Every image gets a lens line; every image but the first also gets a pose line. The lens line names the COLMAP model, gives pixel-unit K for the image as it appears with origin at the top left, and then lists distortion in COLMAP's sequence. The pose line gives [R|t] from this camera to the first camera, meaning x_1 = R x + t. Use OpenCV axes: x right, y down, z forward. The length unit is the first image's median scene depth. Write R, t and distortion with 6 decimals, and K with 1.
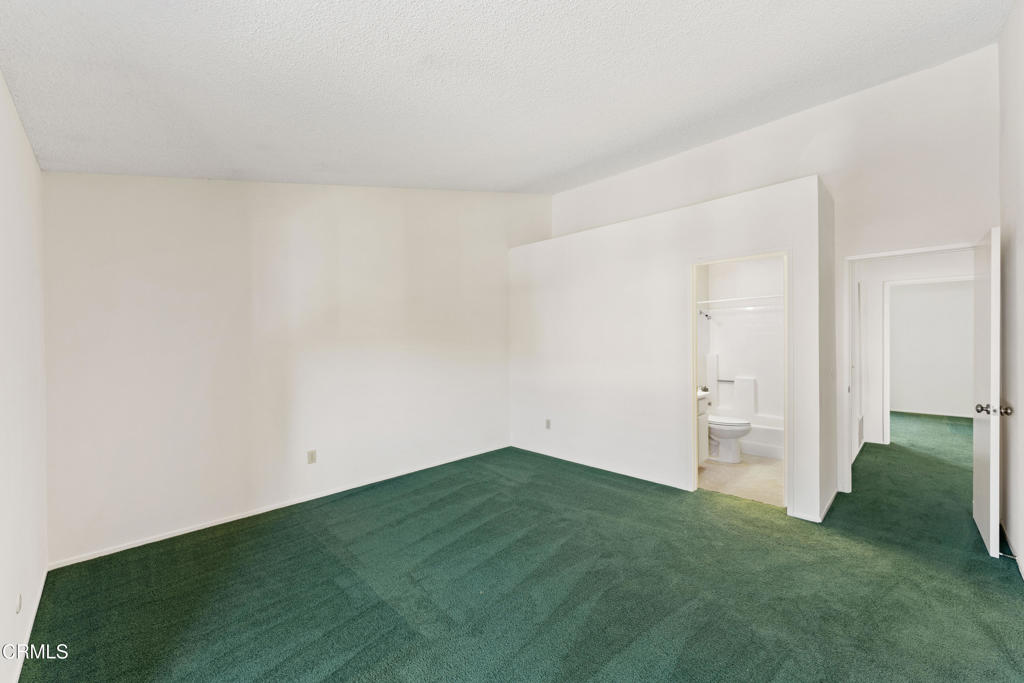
lens RADIAL K [[410.8, 0, 511.5], [0, 410.8, 340.4], [0, 0, 1]] dist [-0.000660, 0.000256]
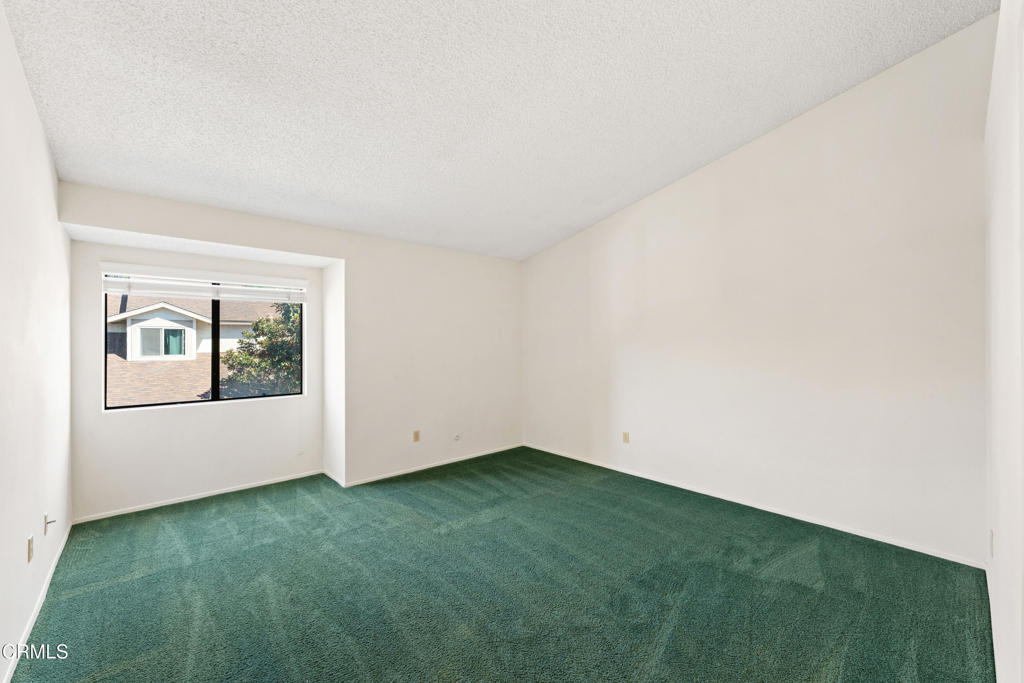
lens RADIAL K [[410.8, 0, 510.7], [0, 410.8, 339.7], [0, 0, 1]] dist [-0.000660, 0.000256]
pose [[-0.040166, 0.003520, -0.999187, 0.657745], [-0.001443, 0.999993, 0.003581, 0.001939], [0.999192, 0.001586, -0.040160, 0.681187]]
